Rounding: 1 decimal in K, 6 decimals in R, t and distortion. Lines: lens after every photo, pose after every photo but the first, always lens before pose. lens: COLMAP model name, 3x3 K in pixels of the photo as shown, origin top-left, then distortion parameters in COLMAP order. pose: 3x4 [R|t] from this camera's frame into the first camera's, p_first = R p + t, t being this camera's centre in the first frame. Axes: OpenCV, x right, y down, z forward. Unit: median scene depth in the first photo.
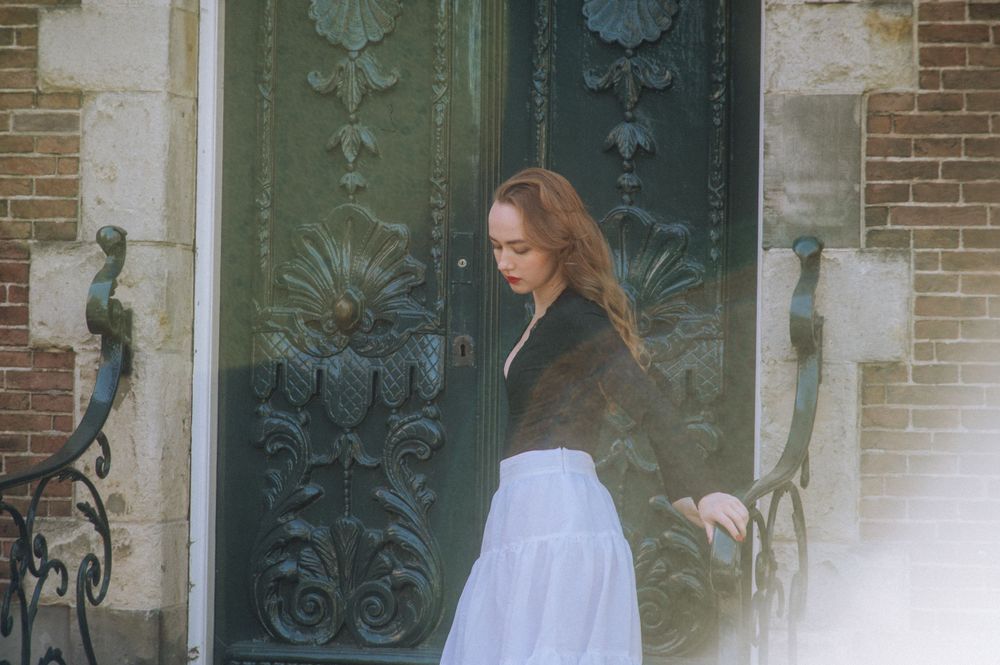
lens RADIAL K [[3719.3, 0, 500.4], [0, 3719.3, 333.4], [0, 0, 1]] dist [-0.193549, 0.000000]
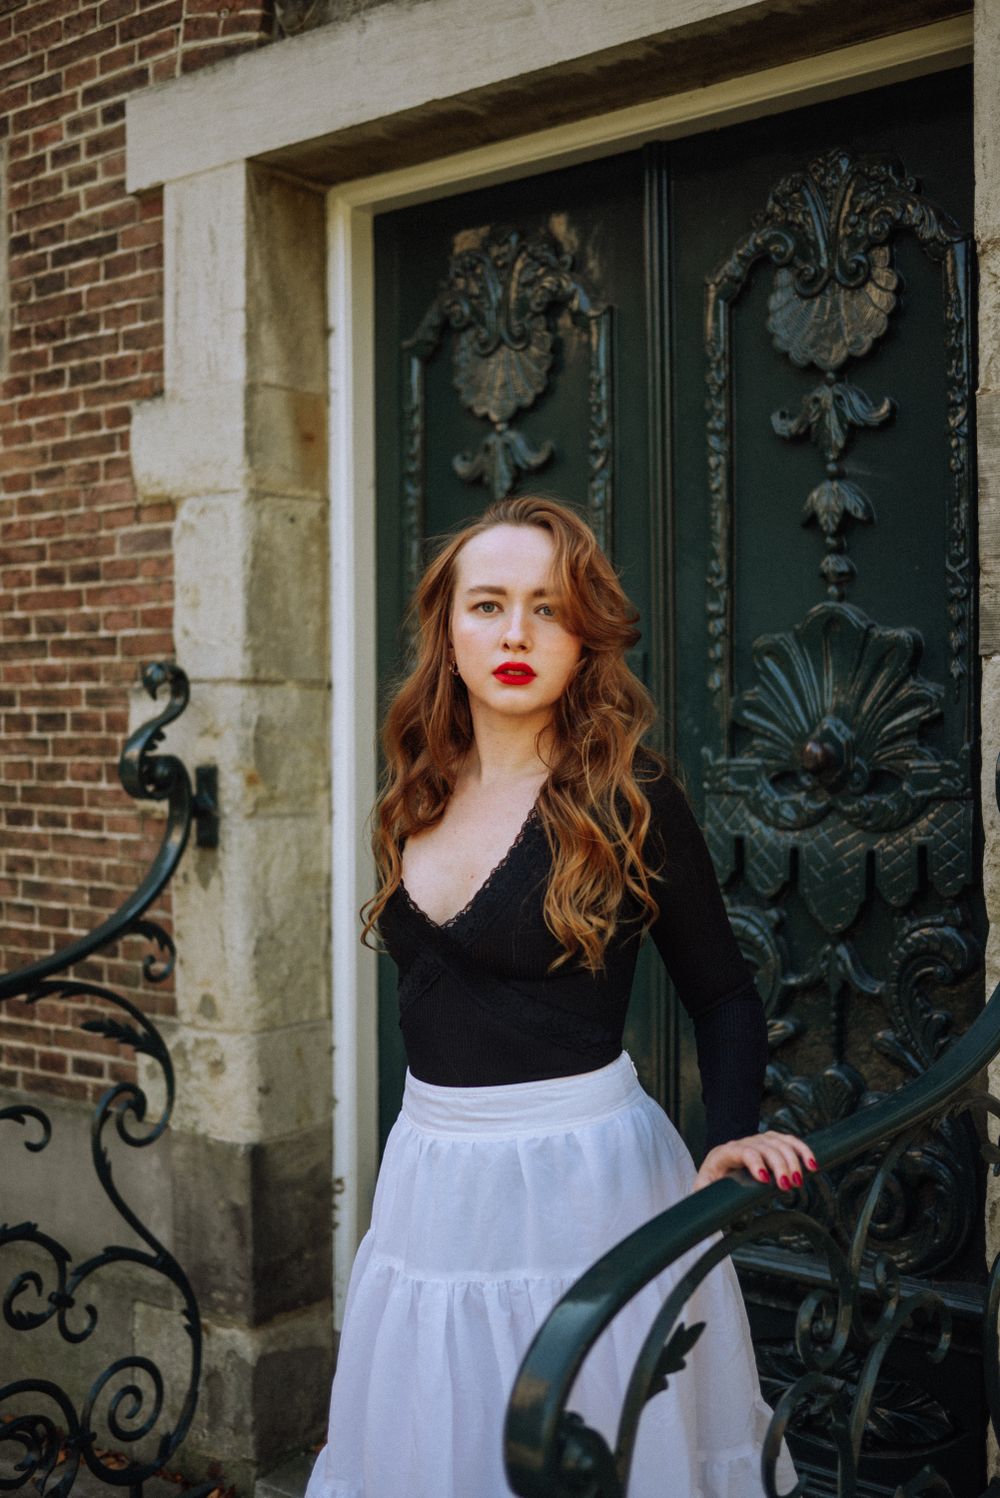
lens RADIAL K [[1699.0, 0, 488.6], [0, 1699.0, 723.5], [0, 0, 1]] dist [-0.012269, 0.000000]
pose [[0.897643, -0.024406, -0.440047, 0.113917], [0.026669, 0.999644, -0.001043, -0.013464], [0.439916, -0.010800, 0.897974, 0.692374]]
